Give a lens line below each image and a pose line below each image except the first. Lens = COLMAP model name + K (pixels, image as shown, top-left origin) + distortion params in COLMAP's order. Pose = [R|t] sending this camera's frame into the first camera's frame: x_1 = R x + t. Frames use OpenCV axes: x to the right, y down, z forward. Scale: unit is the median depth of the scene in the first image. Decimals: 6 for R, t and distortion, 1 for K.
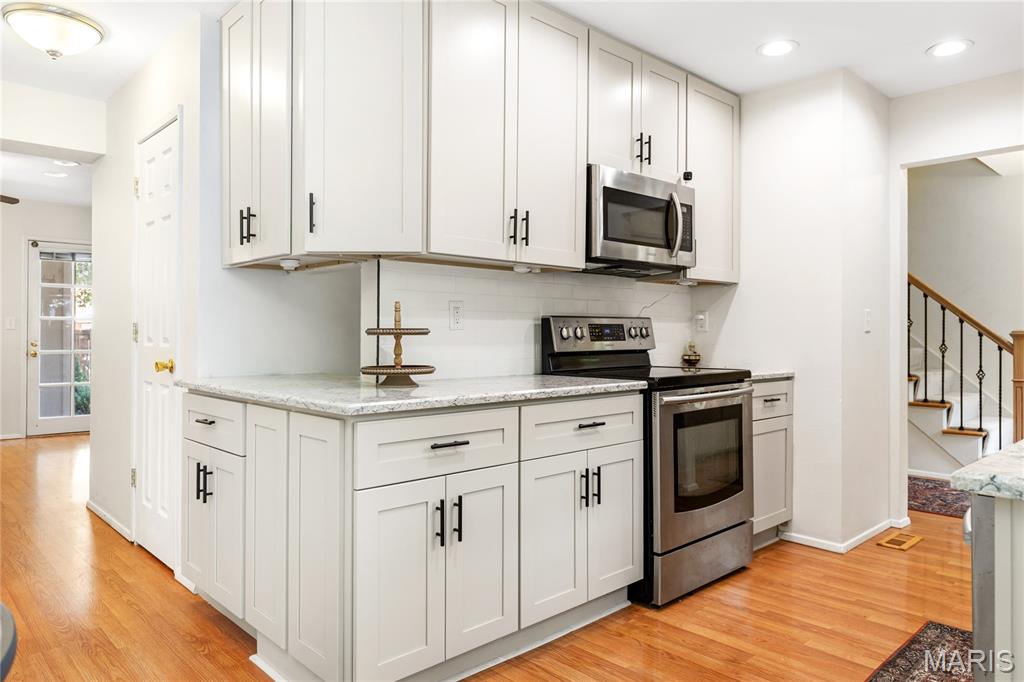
lens RADIAL K [[692.7, 0, 517.9], [0, 692.7, 338.7], [0, 0, 1]] dist [0.003123, 0.001095]
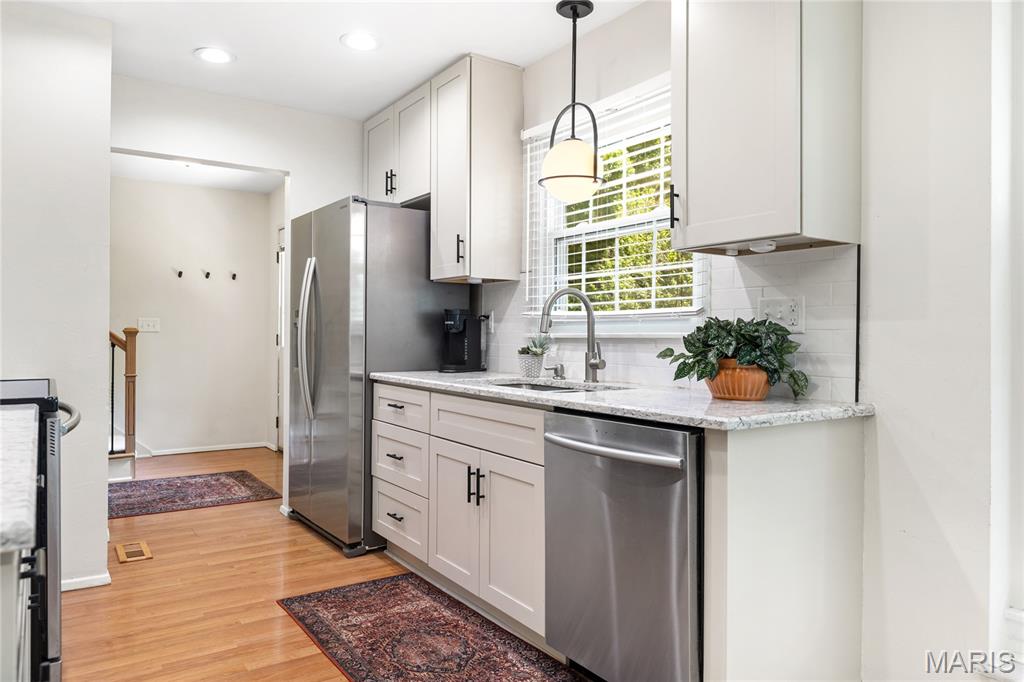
lens RADIAL K [[692.7, 0, 517.6], [0, 692.7, 338.5], [0, 0, 1]] dist [0.003123, 0.001095]
pose [[0.149571, -0.003573, 0.988745, -0.355441], [-0.001897, 0.999991, 0.003901, -0.001655], [-0.988749, -0.002459, 0.149563, 0.414255]]
